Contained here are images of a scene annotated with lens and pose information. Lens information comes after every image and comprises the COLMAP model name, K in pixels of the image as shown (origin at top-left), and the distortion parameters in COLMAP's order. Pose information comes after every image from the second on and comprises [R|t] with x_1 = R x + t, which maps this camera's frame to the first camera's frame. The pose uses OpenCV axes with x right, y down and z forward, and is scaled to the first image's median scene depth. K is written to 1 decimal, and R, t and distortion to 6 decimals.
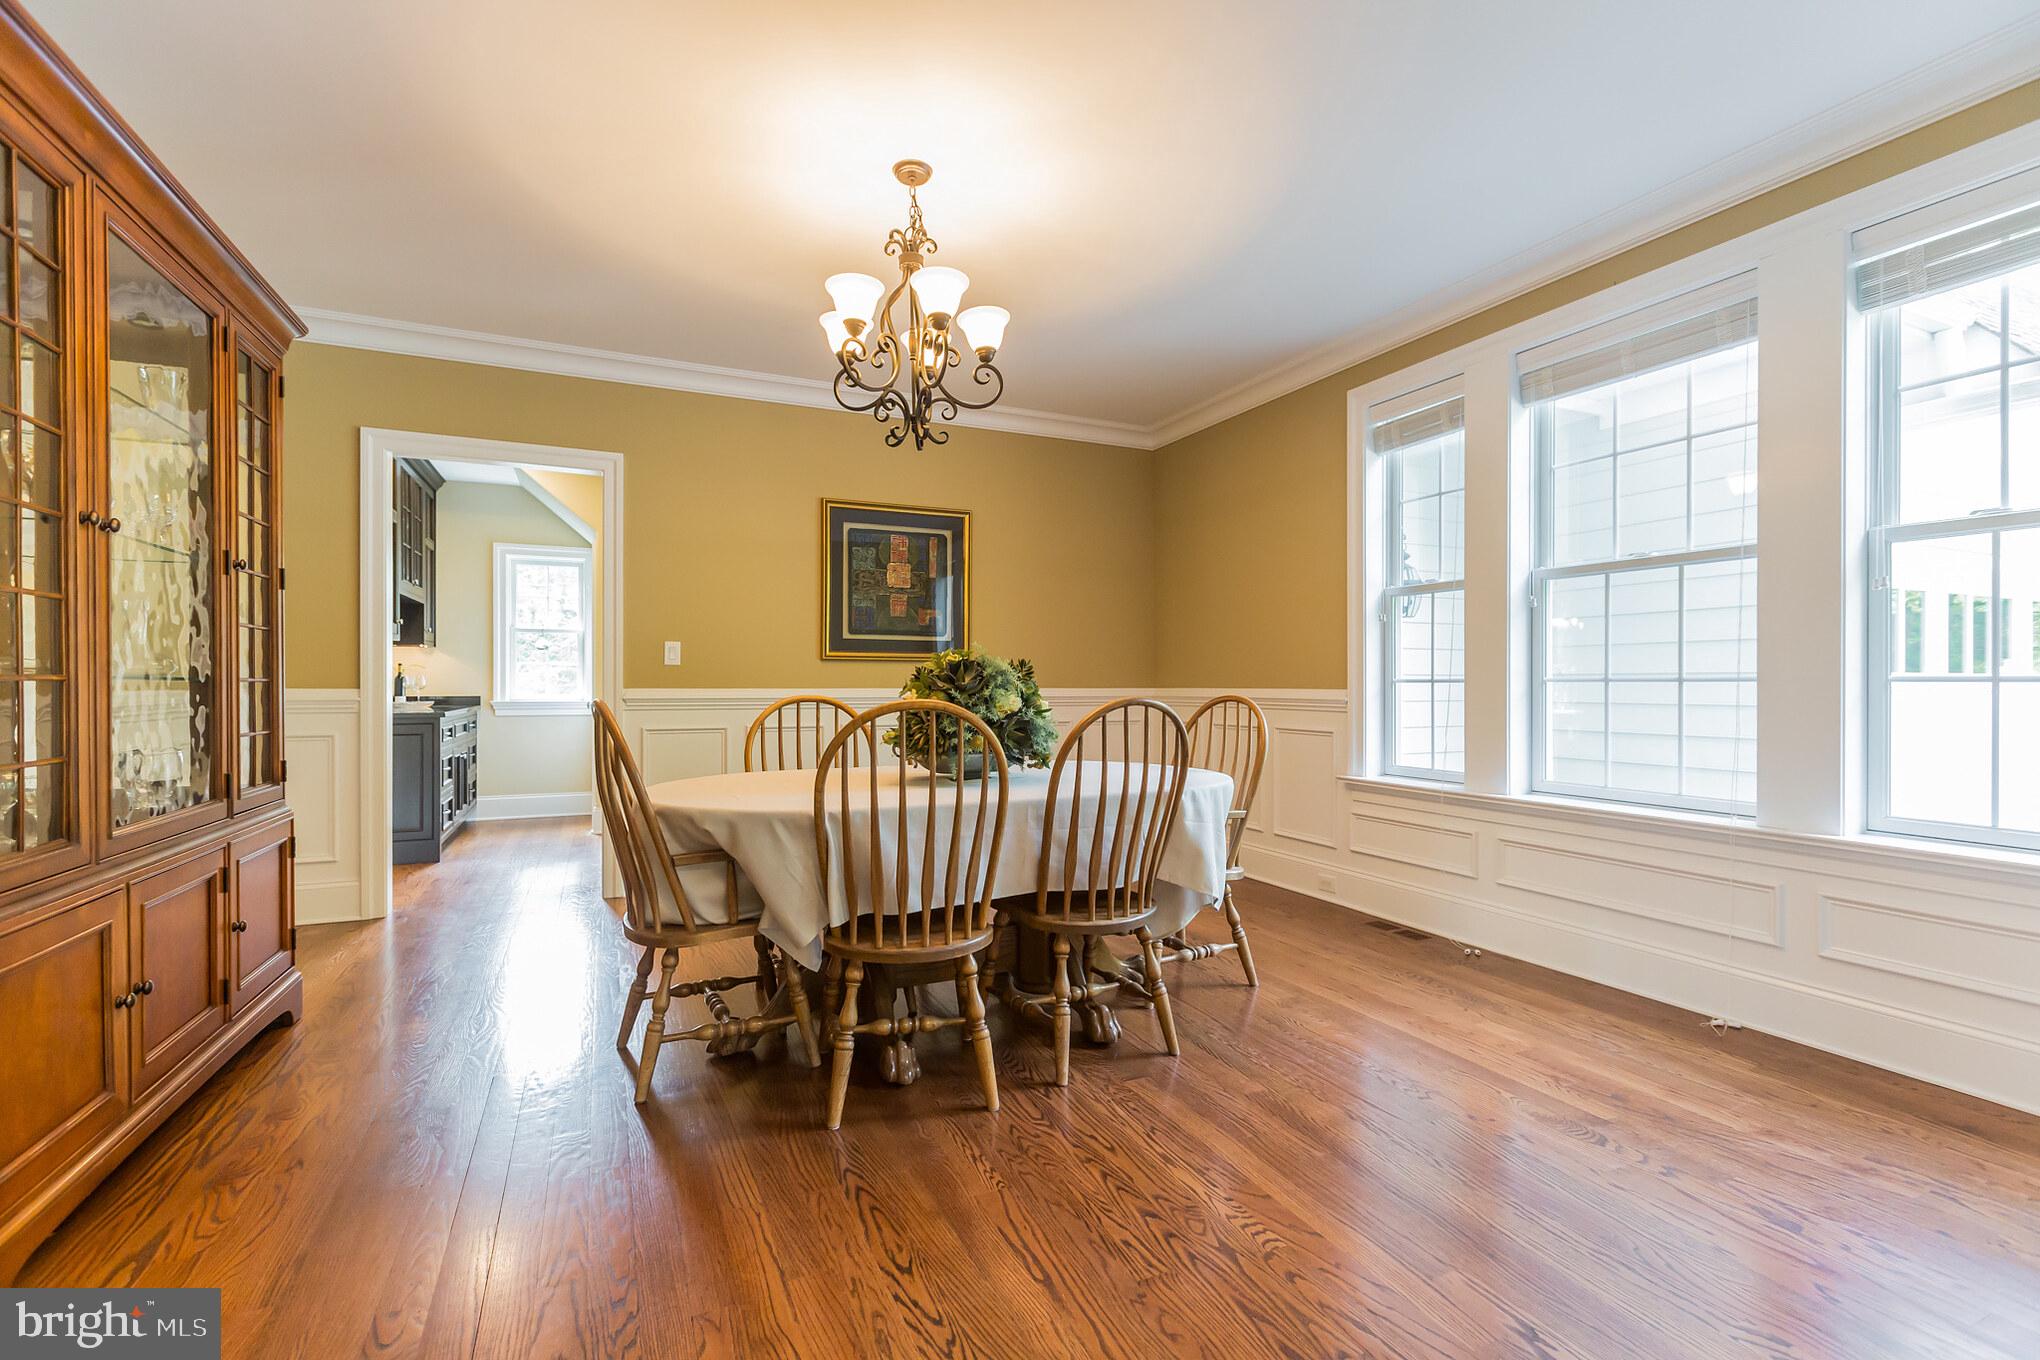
lens RADIAL K [[902.5, 0, 1019.2], [0, 902.5, 691.2], [0, 0, 1]] dist [-0.001981, -0.000202]
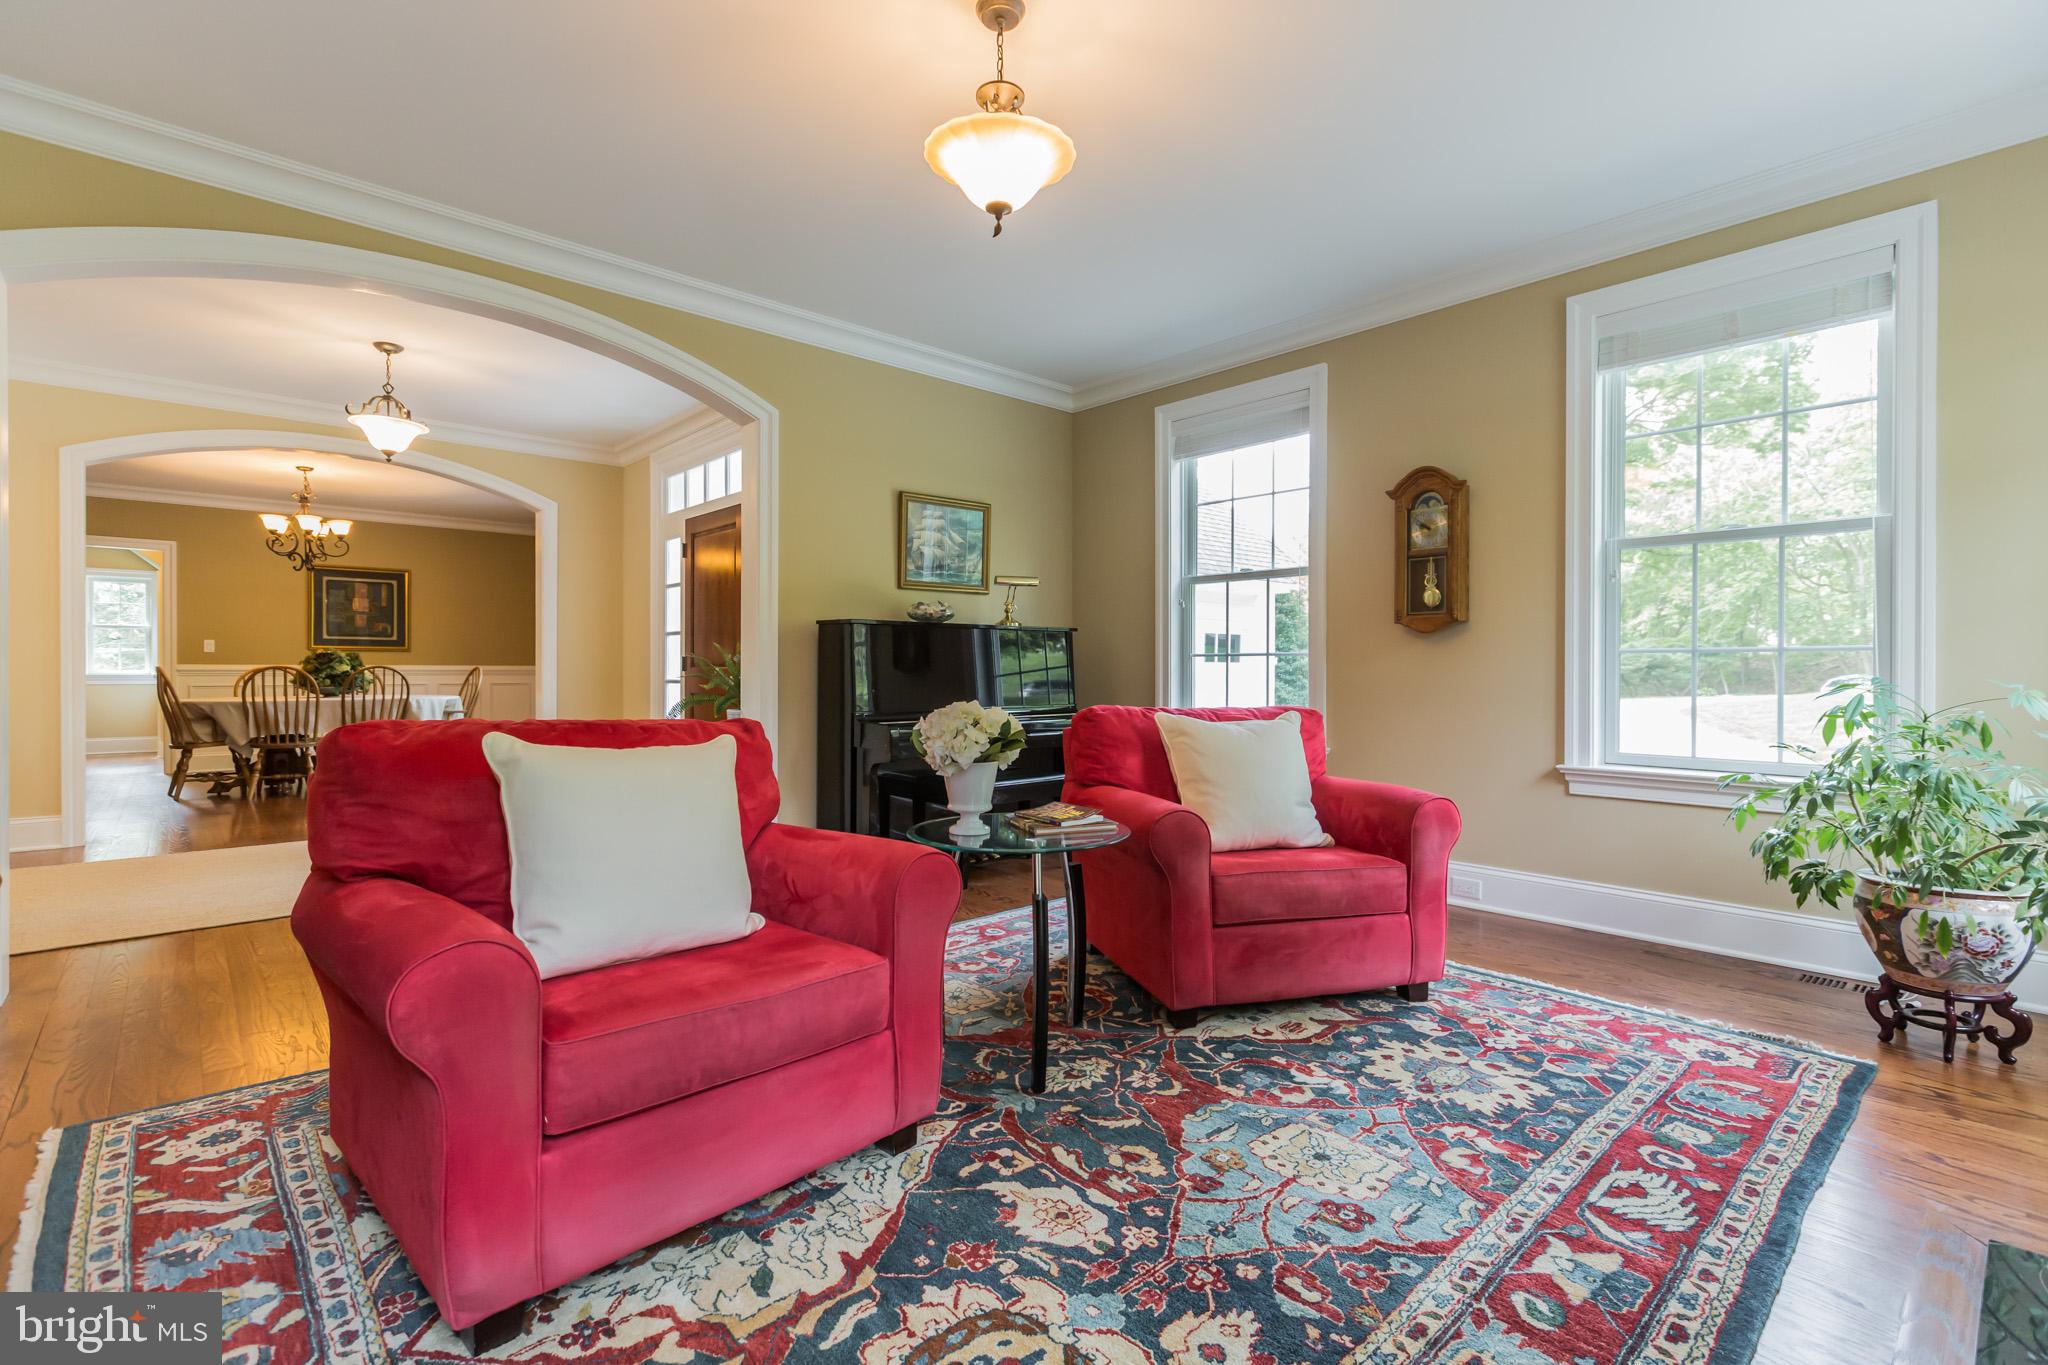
lens RADIAL K [[906.0, 0, 1023.2], [0, 906.0, 693.7], [0, 0, 1]] dist [-0.001981, -0.000202]
pose [[0.949648, -0.000640, 0.313317, 1.086253], [-0.004404, 0.999872, 0.015391, 0.037869], [-0.313287, -0.015996, 0.949524, -2.258228]]
